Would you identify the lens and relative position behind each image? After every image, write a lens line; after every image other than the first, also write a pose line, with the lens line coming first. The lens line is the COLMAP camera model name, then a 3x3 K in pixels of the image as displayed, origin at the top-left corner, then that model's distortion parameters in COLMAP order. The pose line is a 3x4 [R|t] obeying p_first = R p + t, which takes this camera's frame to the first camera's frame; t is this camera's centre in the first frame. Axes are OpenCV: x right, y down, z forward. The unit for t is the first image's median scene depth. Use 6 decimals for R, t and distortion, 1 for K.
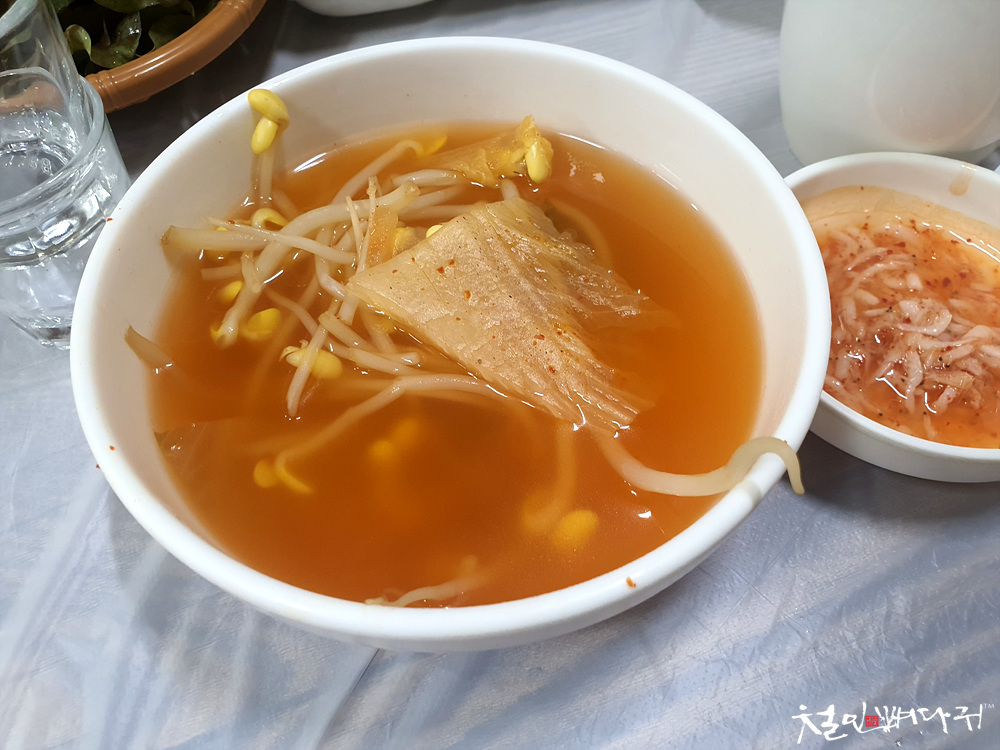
lens RADIAL K [[756.5, 0, 500.3], [0, 756.5, 379.2], [0, 0, 1]] dist [-0.001592, -0.000716]
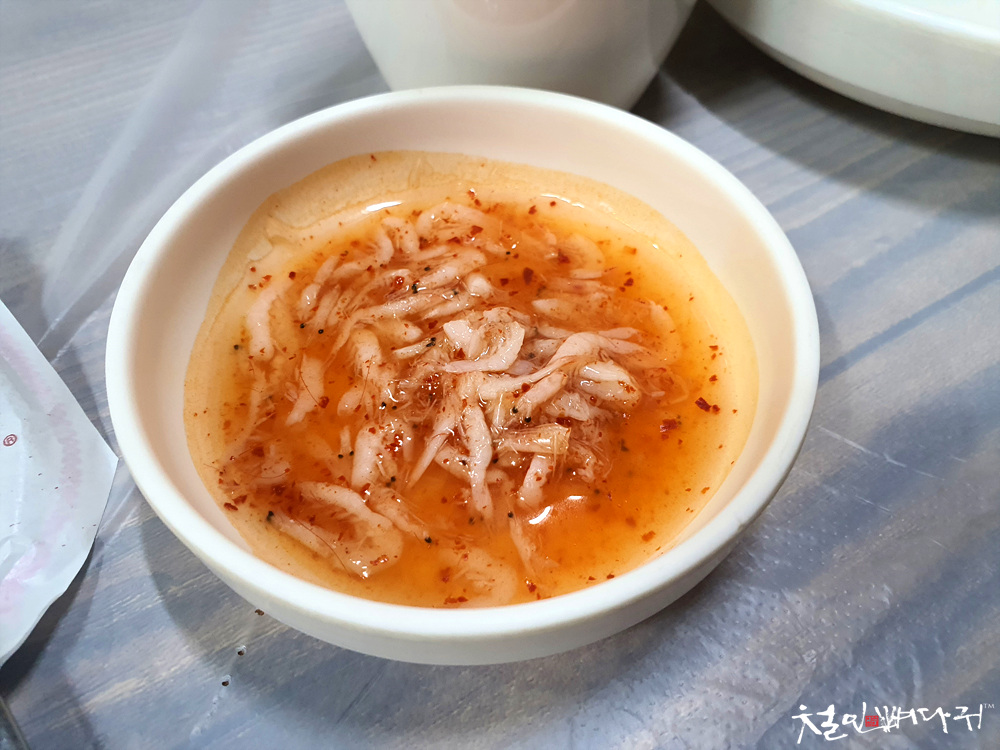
lens RADIAL K [[756.5, 0, 498.9], [0, 756.5, 372.2], [0, 0, 1]] dist [-0.001592, -0.000716]
pose [[0.940339, -0.232203, 0.248685, 0.426824], [0.250769, 0.966986, -0.045321, -0.030794], [-0.229951, 0.104979, 0.967524, 0.439980]]
